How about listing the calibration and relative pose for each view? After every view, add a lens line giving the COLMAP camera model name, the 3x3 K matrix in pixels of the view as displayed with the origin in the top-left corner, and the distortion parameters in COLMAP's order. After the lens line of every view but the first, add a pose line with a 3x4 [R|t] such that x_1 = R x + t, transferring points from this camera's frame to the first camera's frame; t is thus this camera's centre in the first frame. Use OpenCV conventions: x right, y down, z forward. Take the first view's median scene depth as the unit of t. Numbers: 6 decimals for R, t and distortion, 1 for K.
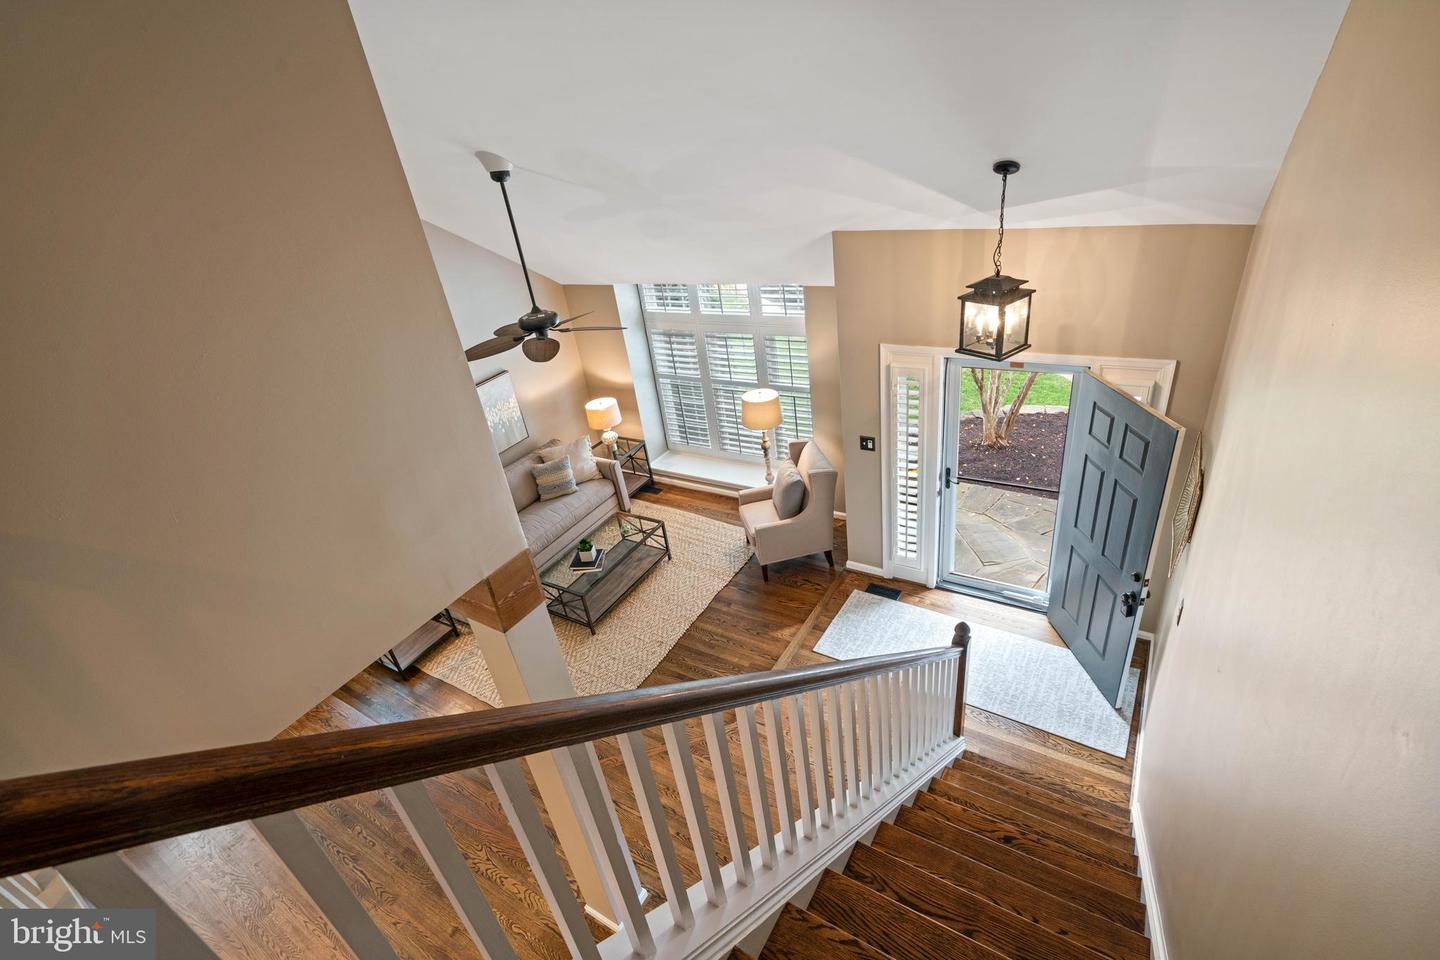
lens RADIAL K [[666.2, 0, 713.7], [0, 666.2, 476.5], [0, 0, 1]] dist [-0.007415, 0.006304]
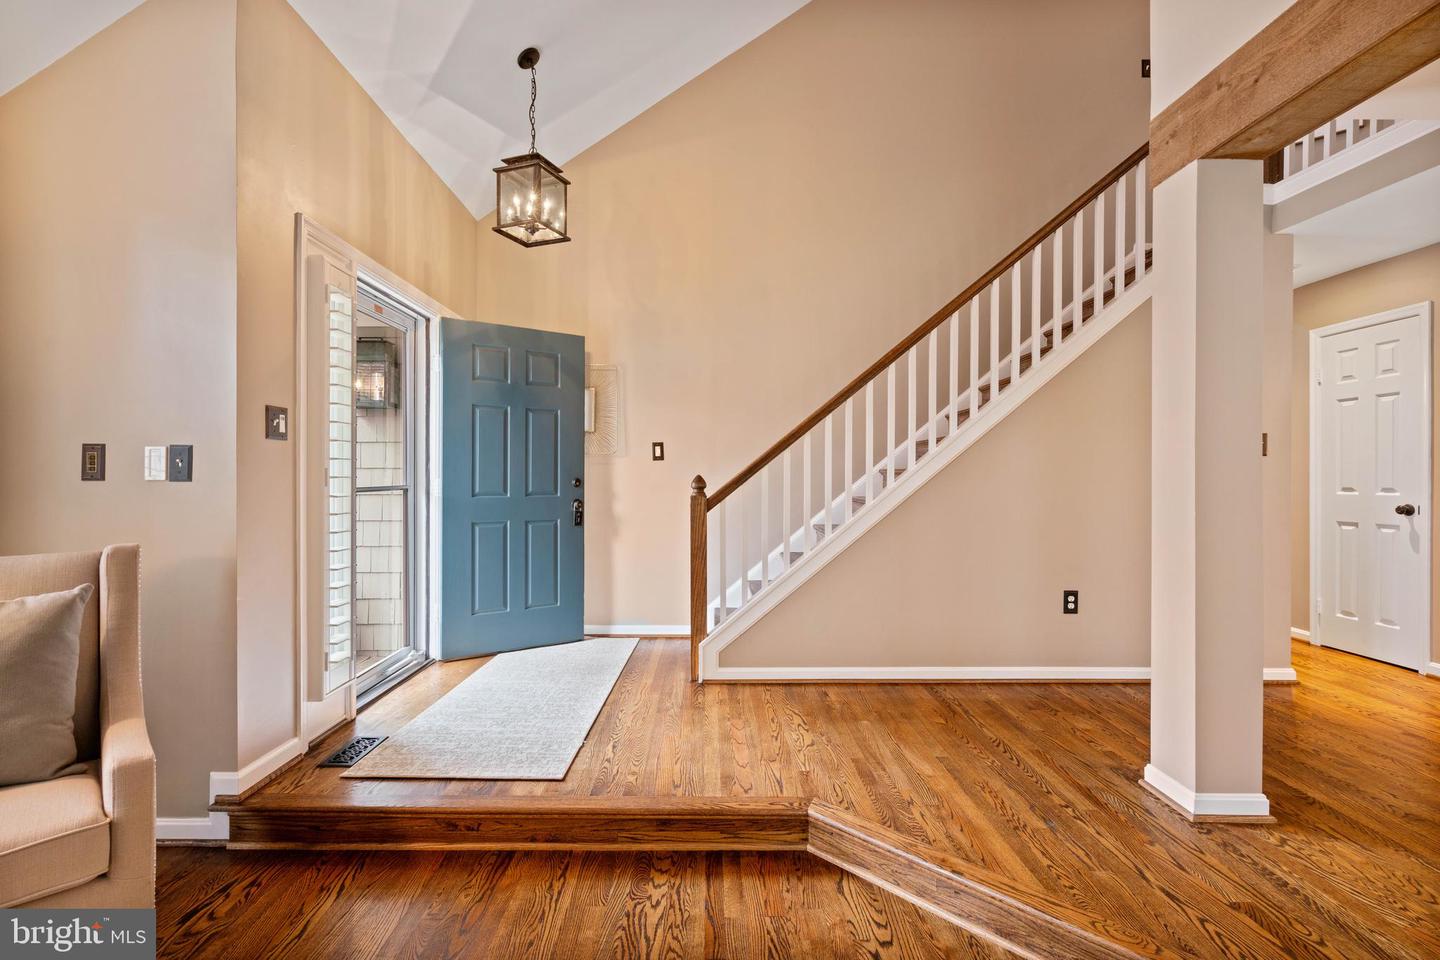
lens RADIAL K [[666.2, 0, 713.7], [0, 666.2, 476.5], [0, 0, 1]] dist [-0.007415, 0.006304]
pose [[-0.533942, 0.143693, 0.833222, -0.379110], [0.475829, 0.865659, 0.155632, 0.067879], [-0.698922, 0.479570, -0.530585, 1.247407]]
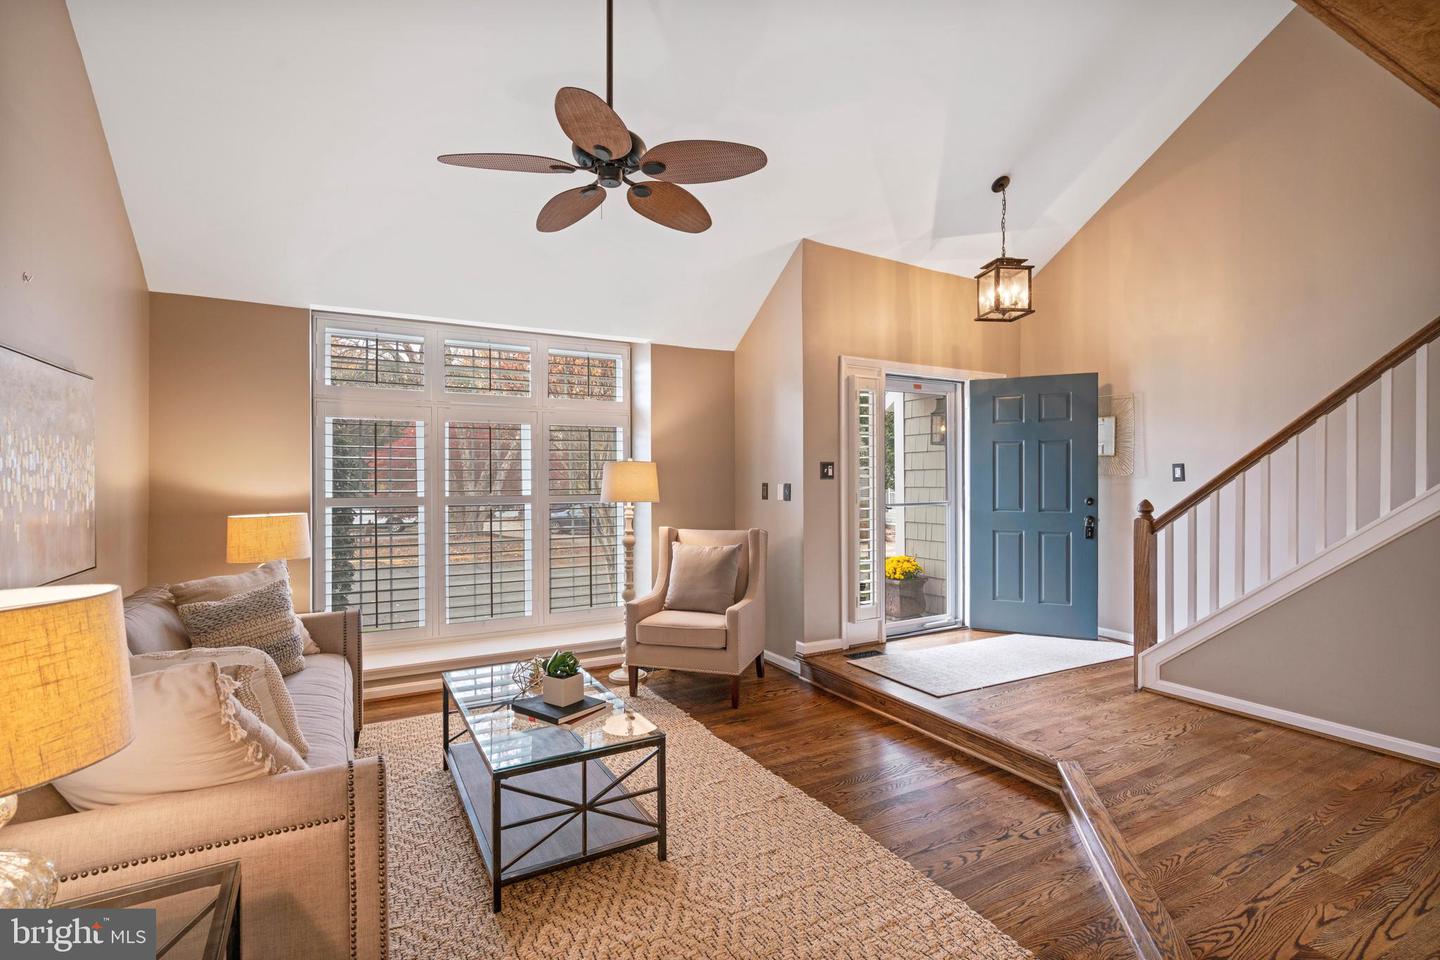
lens RADIAL K [[666.2, 0, 713.7], [0, 666.2, 476.5], [0, 0, 1]] dist [-0.007415, 0.006304]
pose [[0.482321, 0.146100, 0.863725, -0.737141], [0.366744, 0.861746, -0.350562, 0.257908], [-0.795529, 0.485849, 0.362056, 0.948712]]
